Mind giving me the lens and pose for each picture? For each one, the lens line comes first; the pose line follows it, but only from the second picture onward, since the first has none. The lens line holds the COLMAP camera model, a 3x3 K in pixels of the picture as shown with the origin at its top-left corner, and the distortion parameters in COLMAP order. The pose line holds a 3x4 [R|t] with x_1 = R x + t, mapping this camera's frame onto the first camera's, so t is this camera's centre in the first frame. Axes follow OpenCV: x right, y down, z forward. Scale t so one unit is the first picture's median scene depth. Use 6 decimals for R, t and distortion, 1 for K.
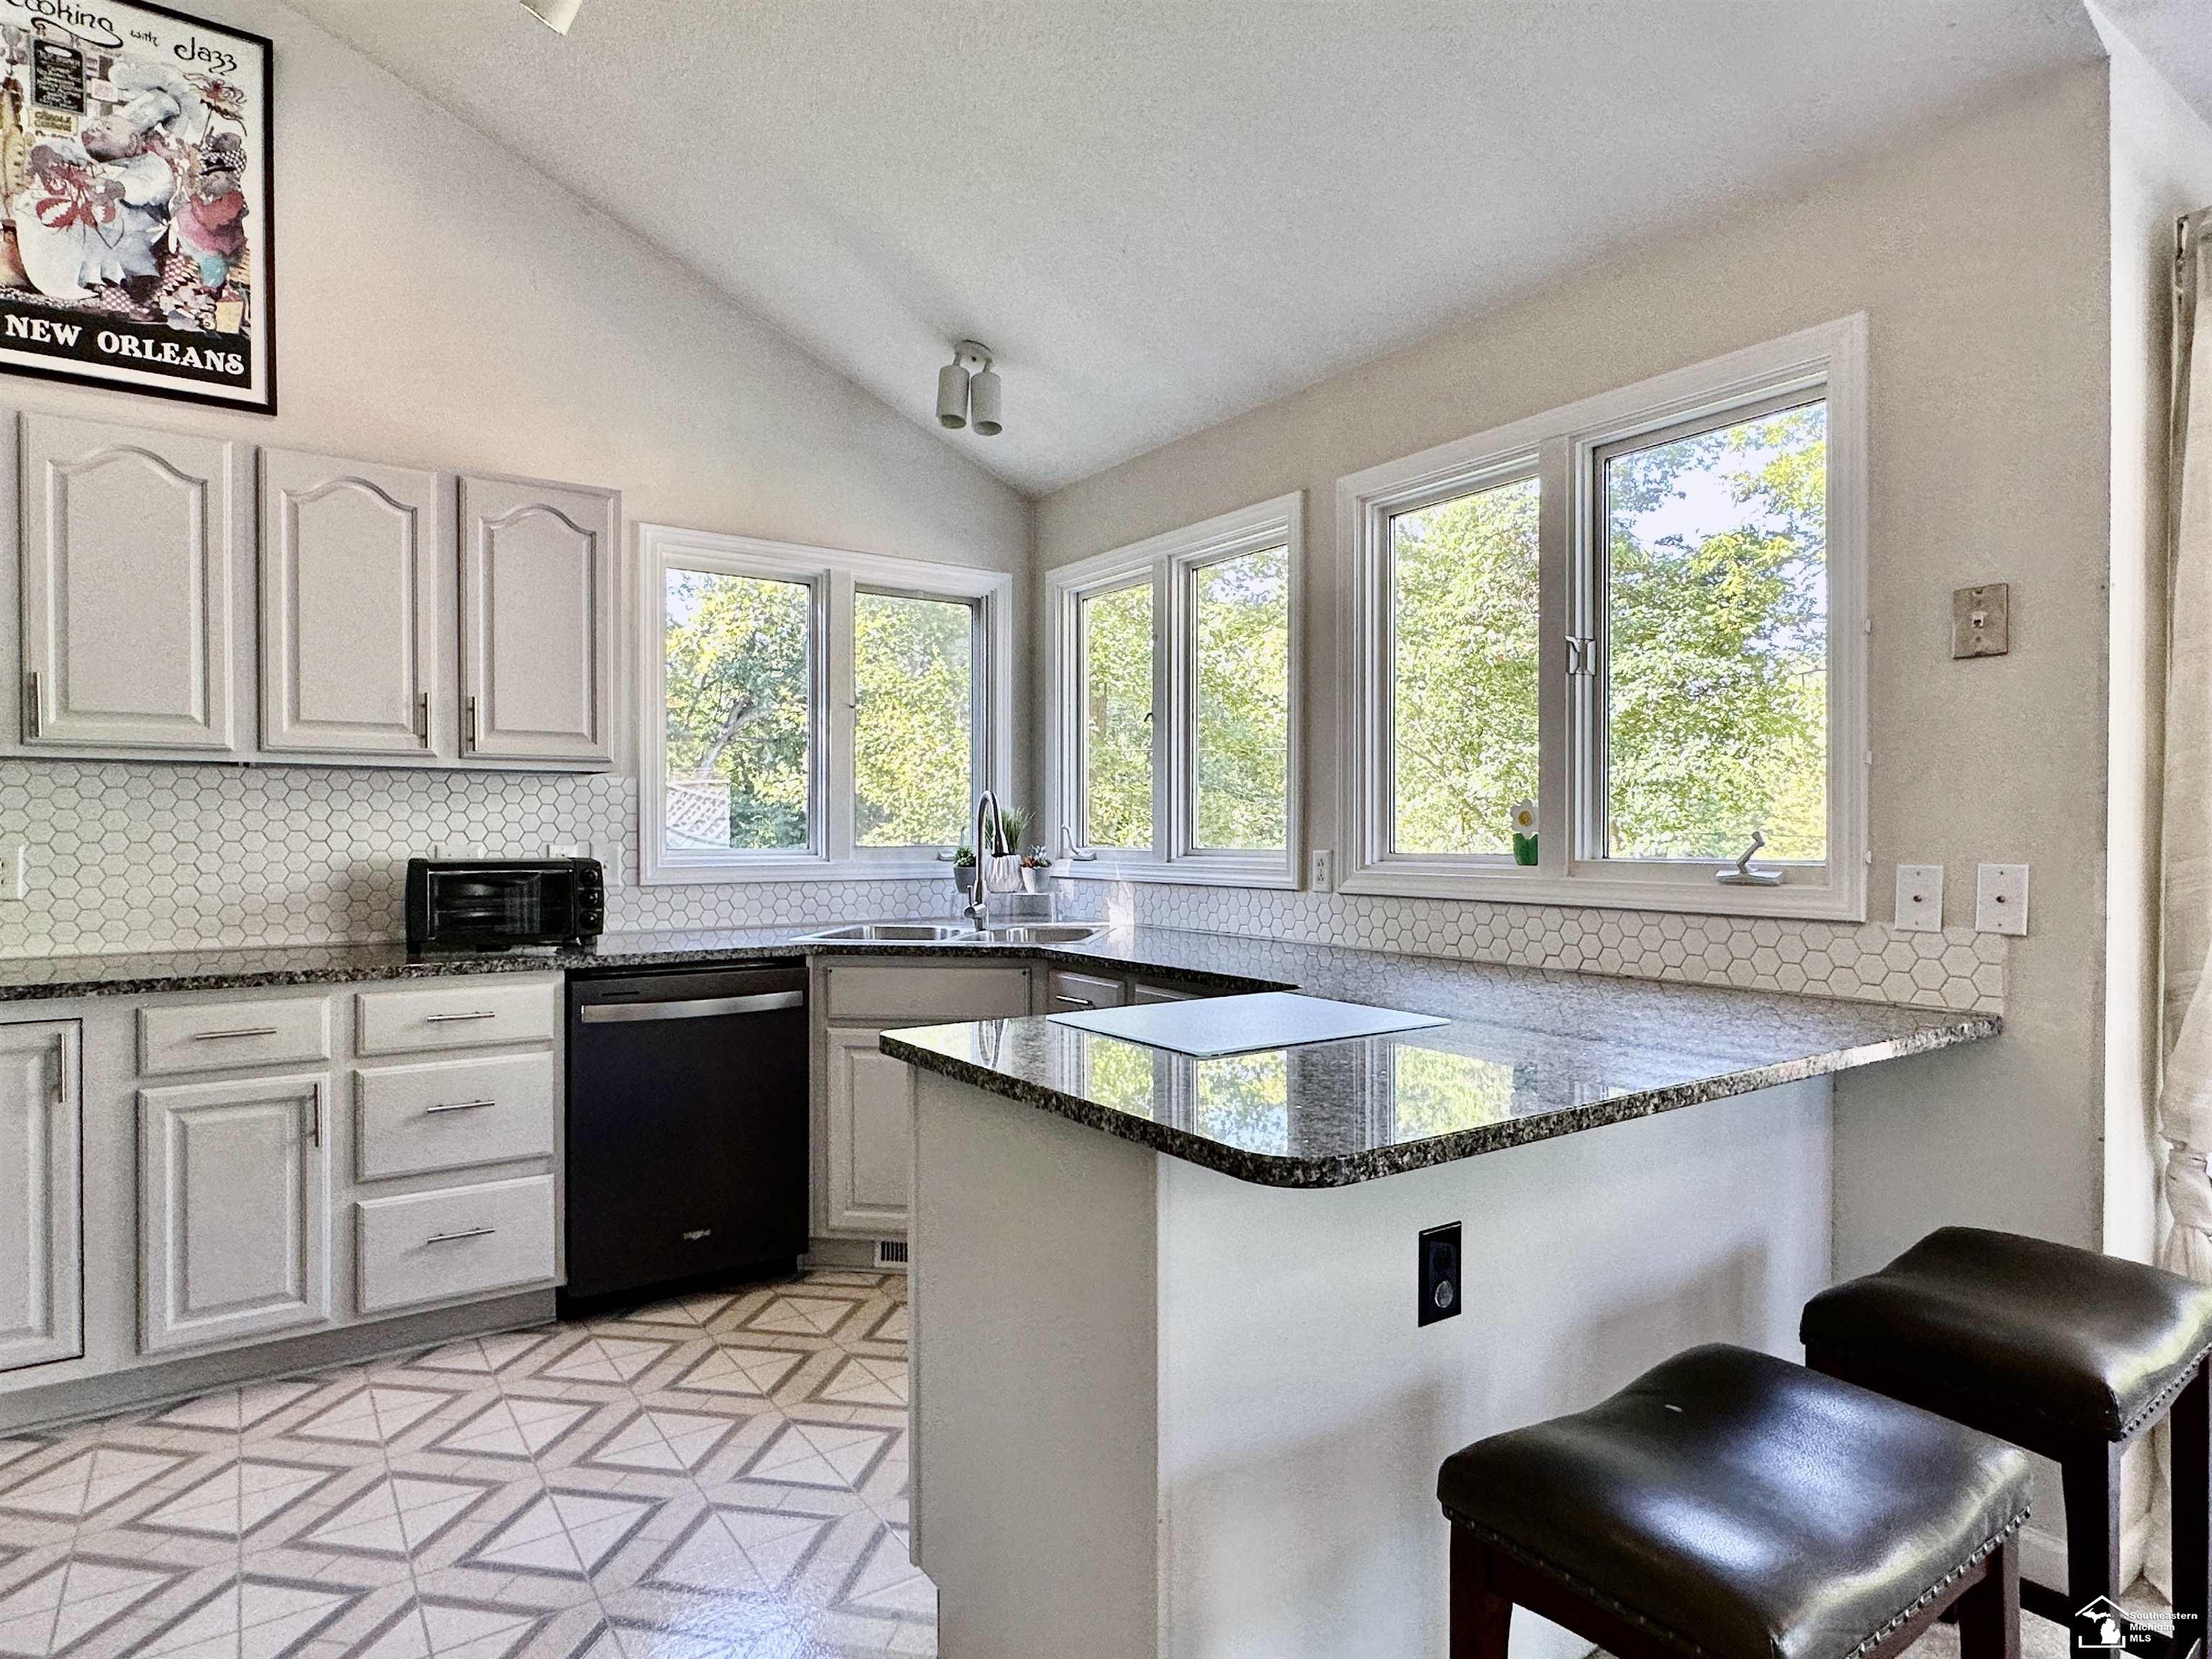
lens RADIAL K [[1197.8, 0, 1077.7], [0, 1197.8, 832.1], [0, 0, 1]] dist [-0.007292, -0.001338]
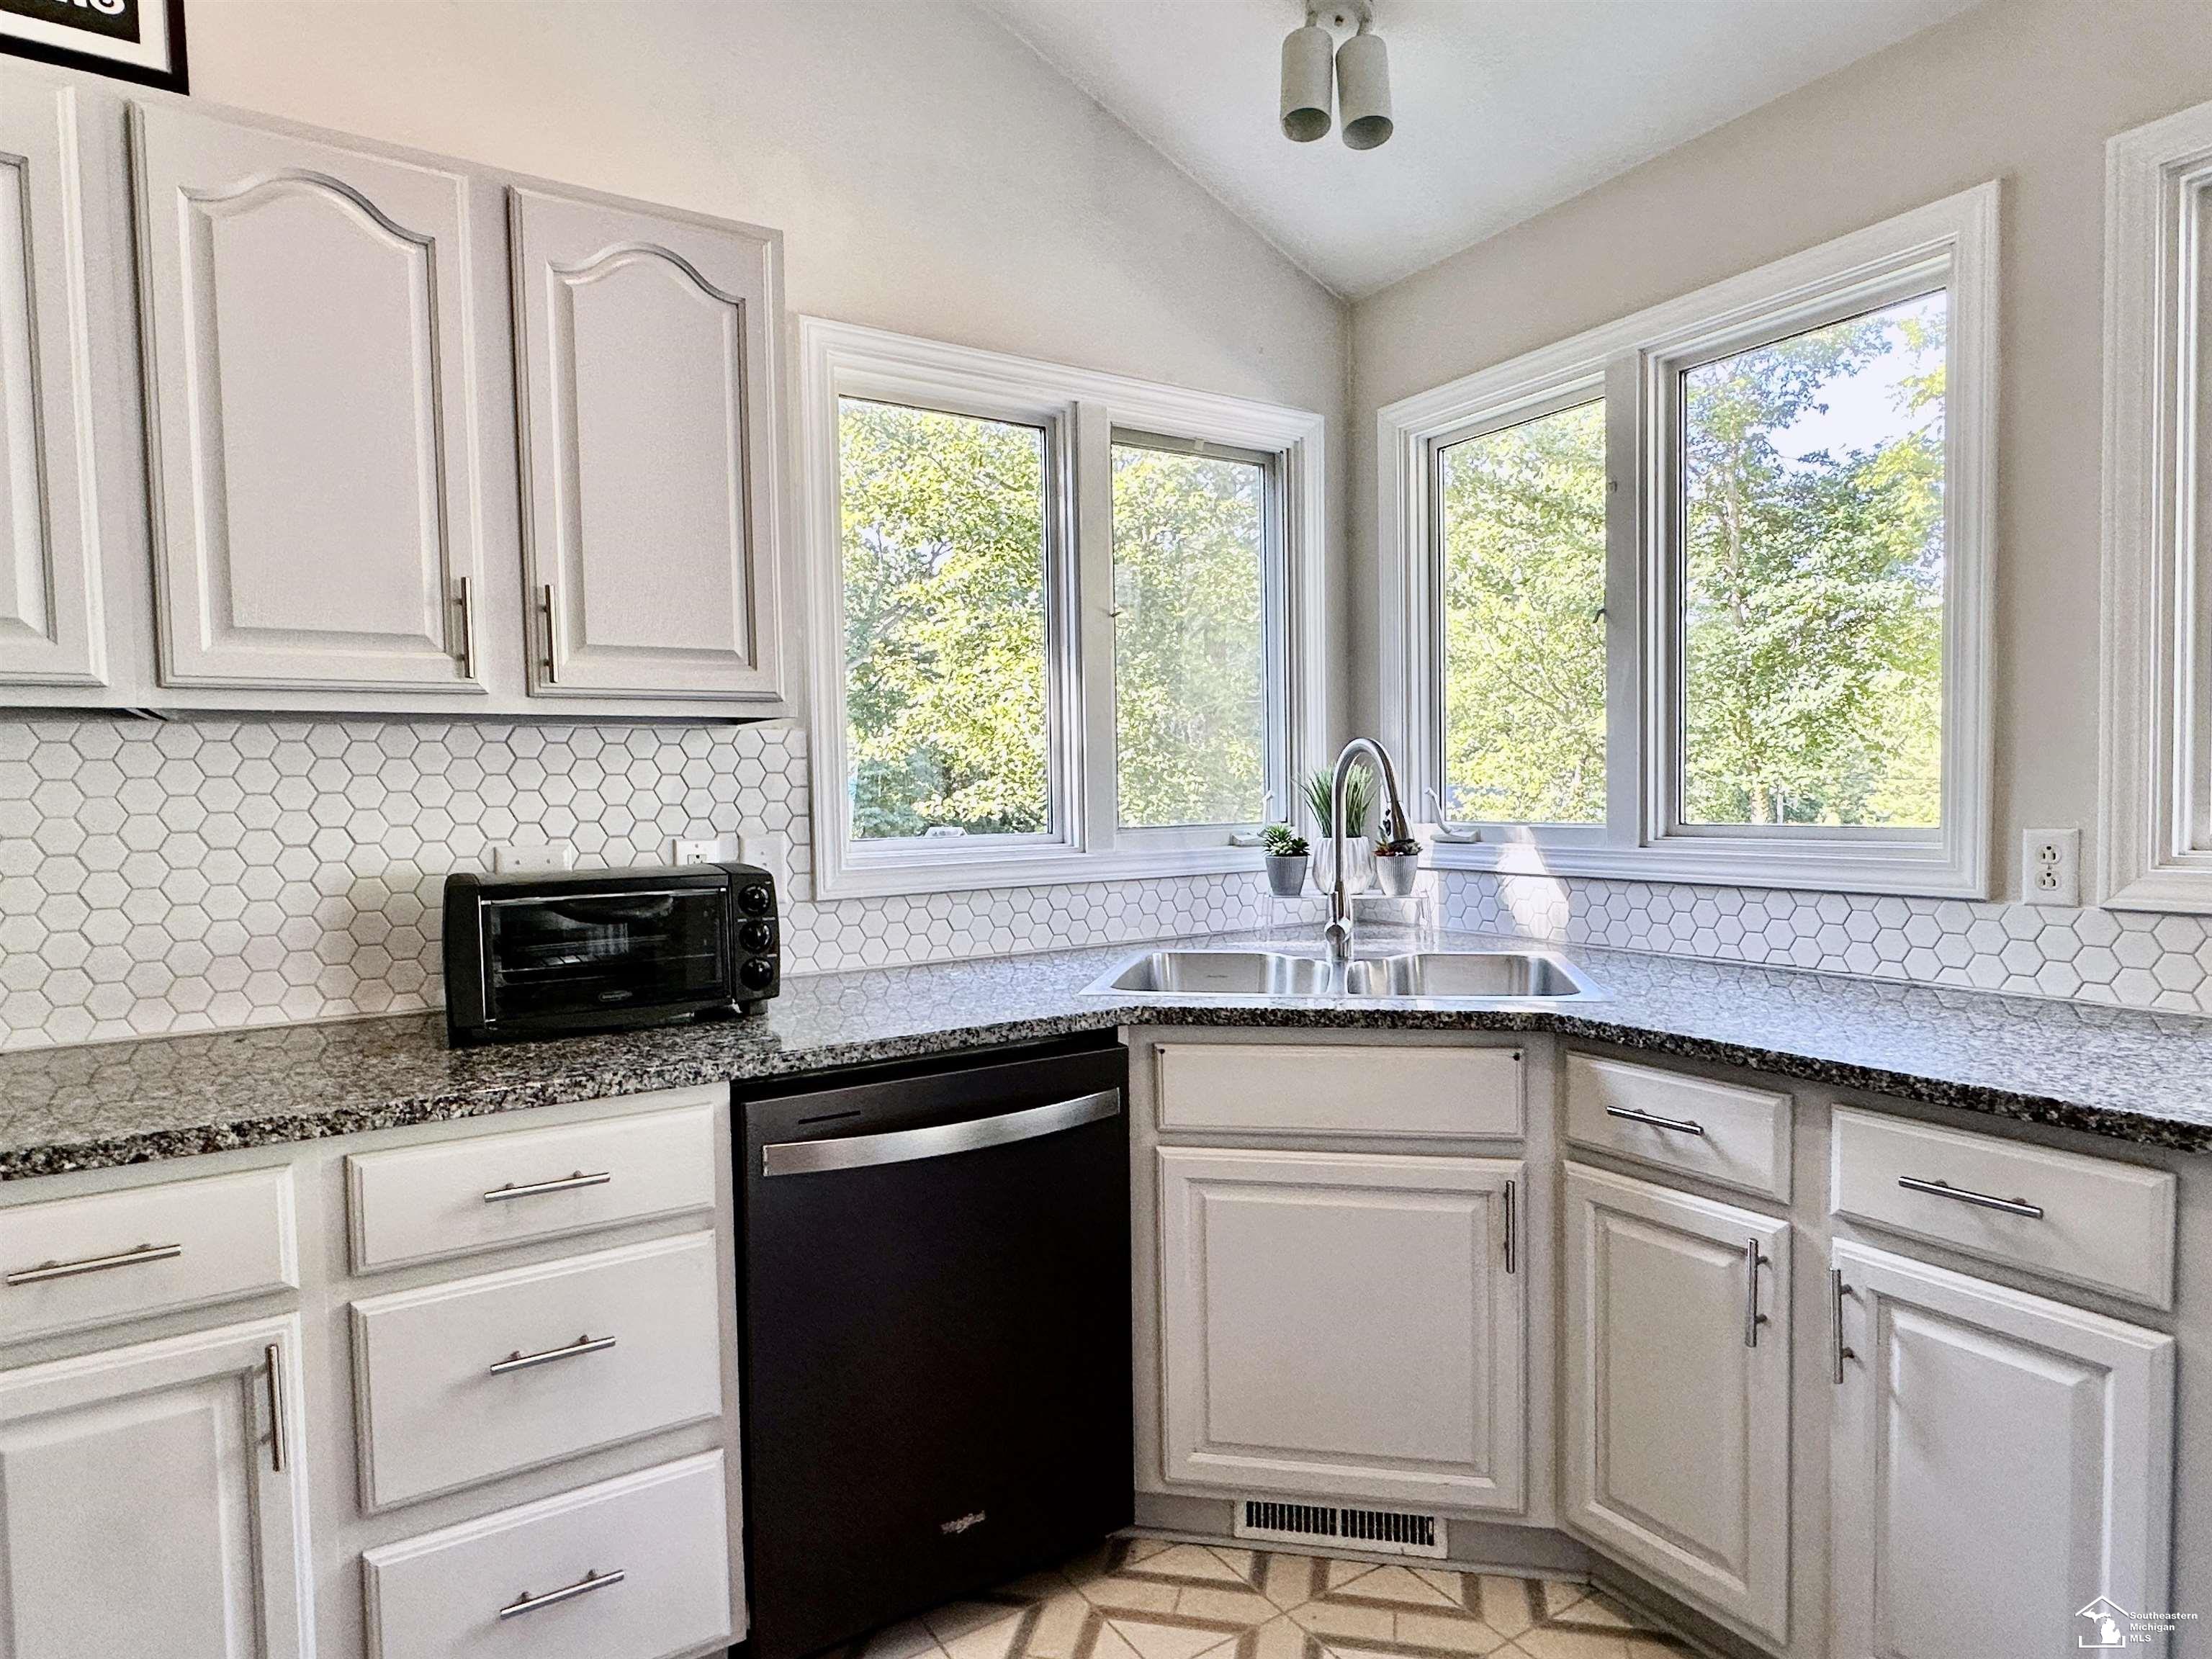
lens RADIAL K [[1244.3, 0, 1097.6], [0, 1244.3, 839.2], [0, 0, 1]] dist [-0.004420, 0.002033]
pose [[0.998532, -0.017064, -0.051407, -0.225364], [0.019103, 0.999040, 0.039430, -0.012956], [0.050684, -0.040354, 0.997899, 0.437001]]
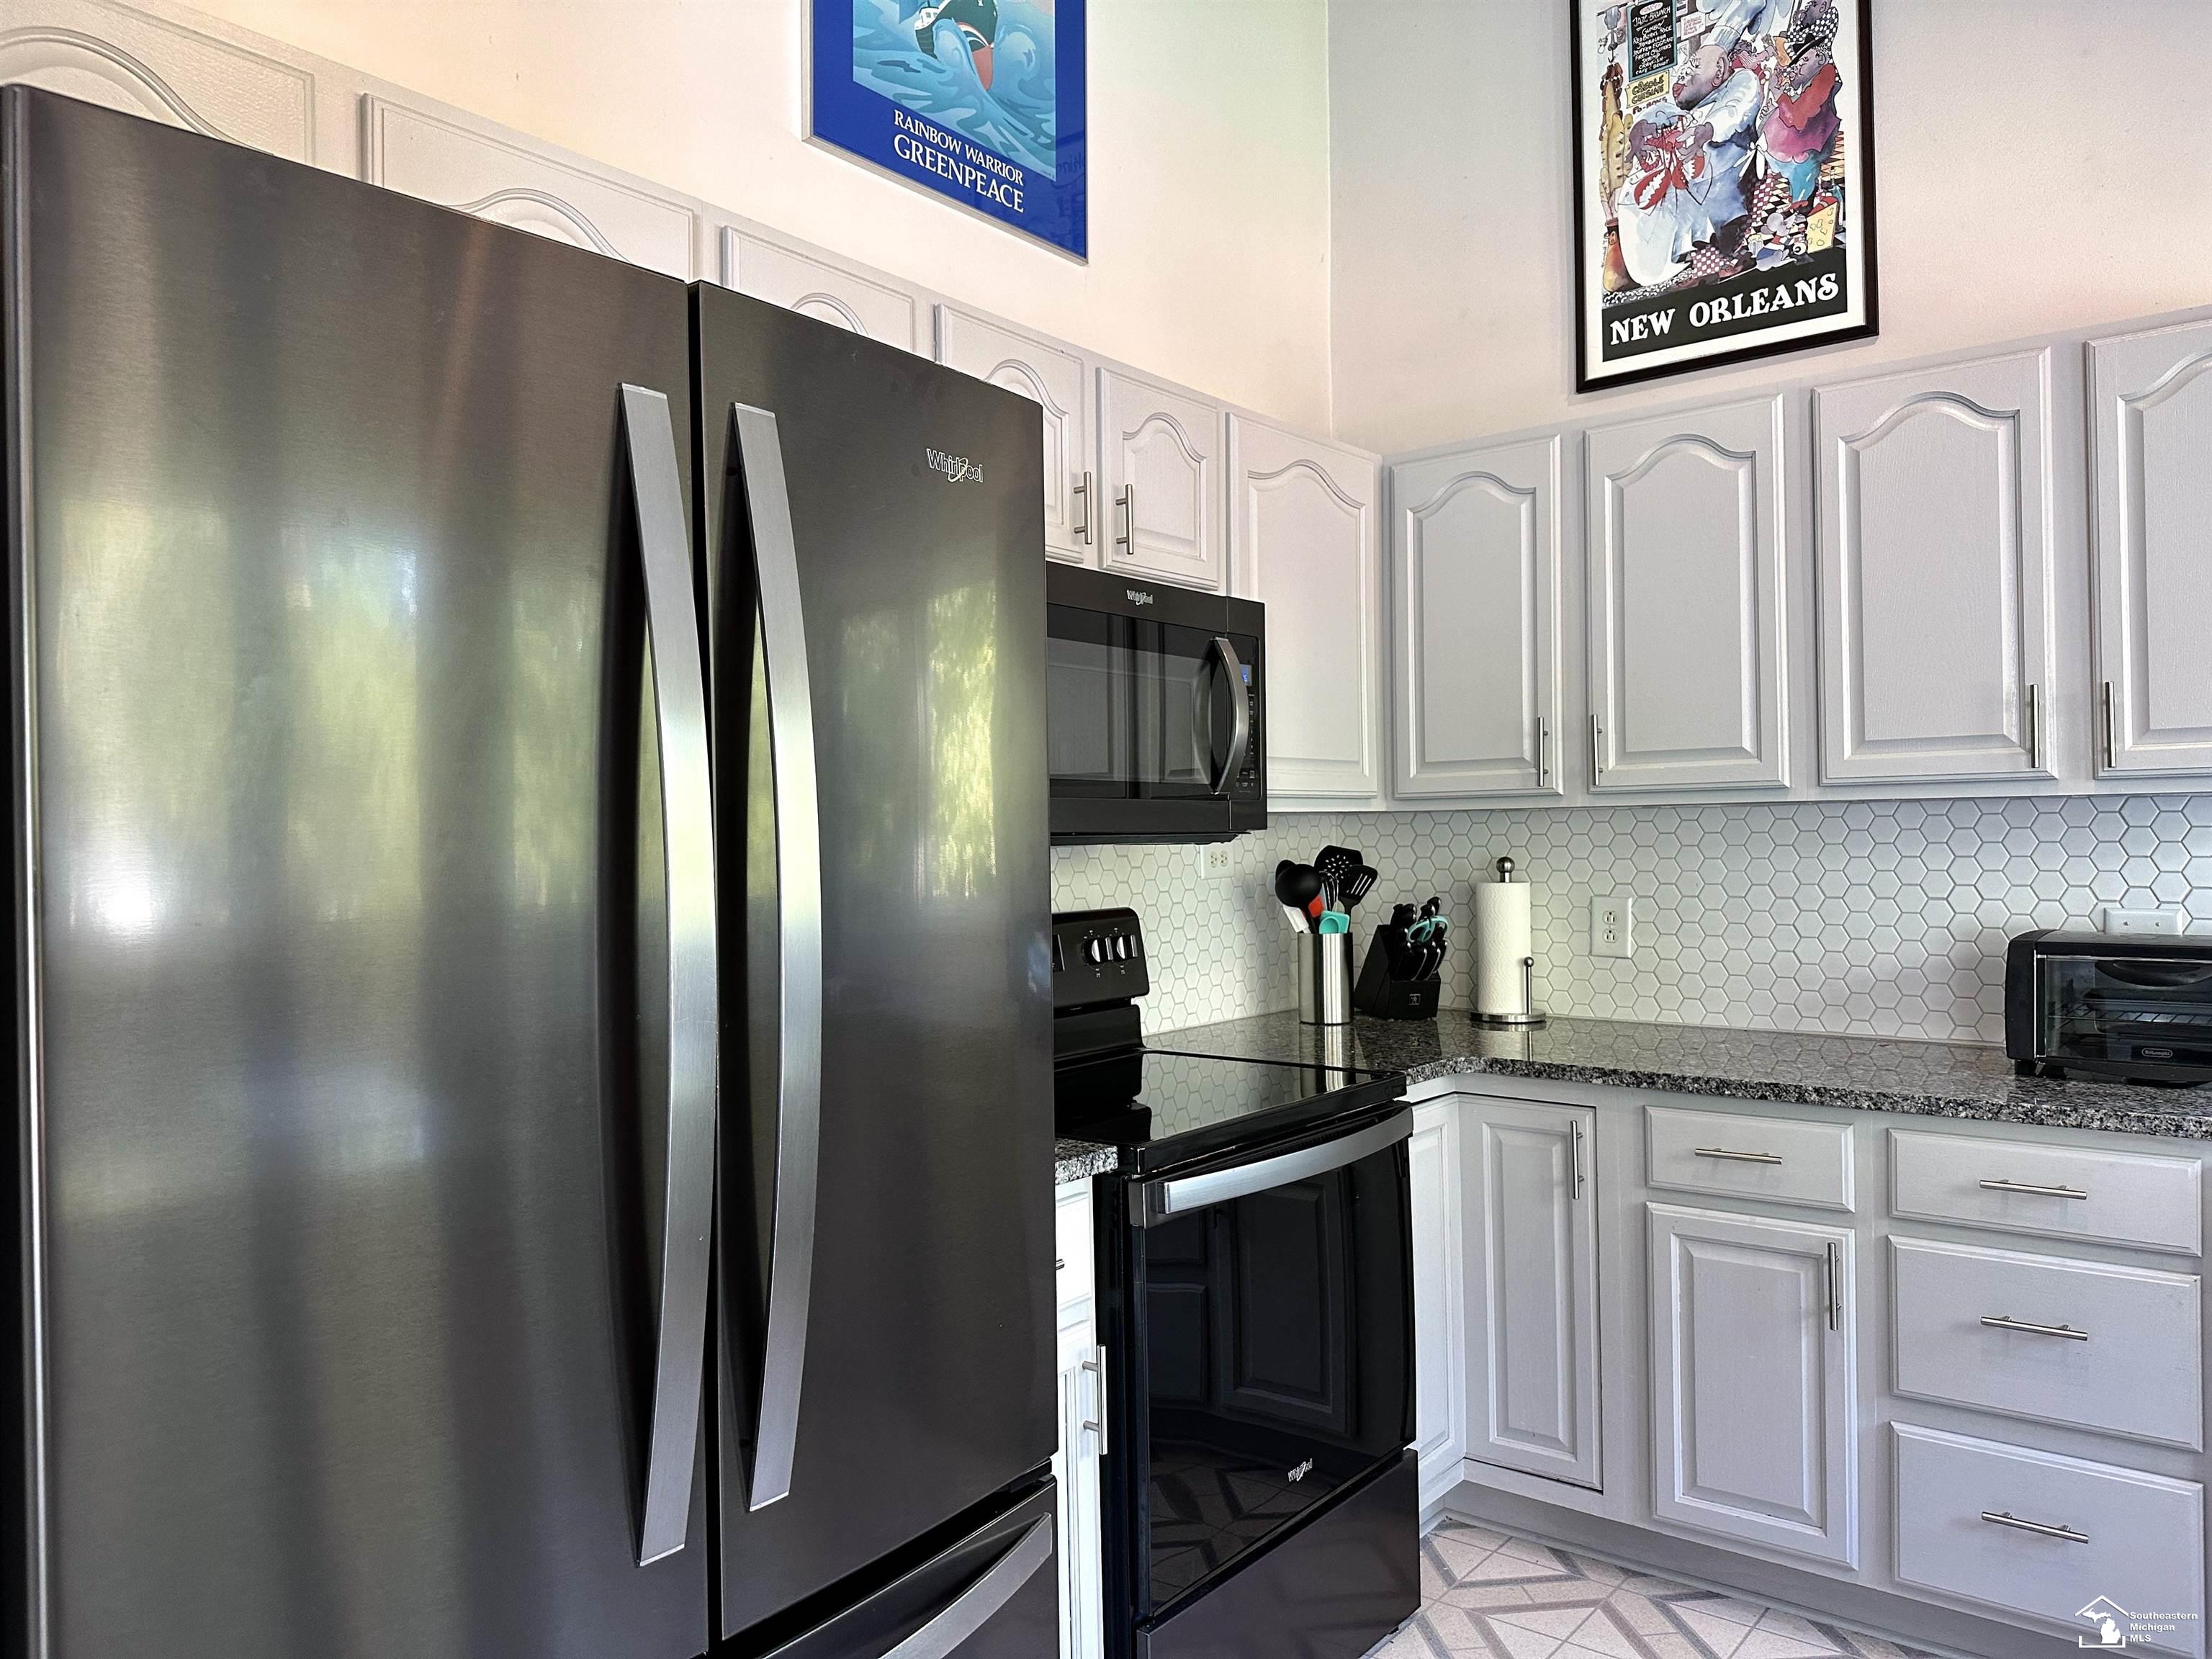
lens RADIAL K [[1531.3, 0, 1170.4], [0, 1531.3, 836.0], [0, 0, 1]] dist [0.010874, -0.031291]
pose [[0.312306, -0.004567, -0.949971, 0.112956], [0.010637, 0.999943, -0.001310, -0.036676], [0.949922, -0.009696, 0.312337, 0.278258]]
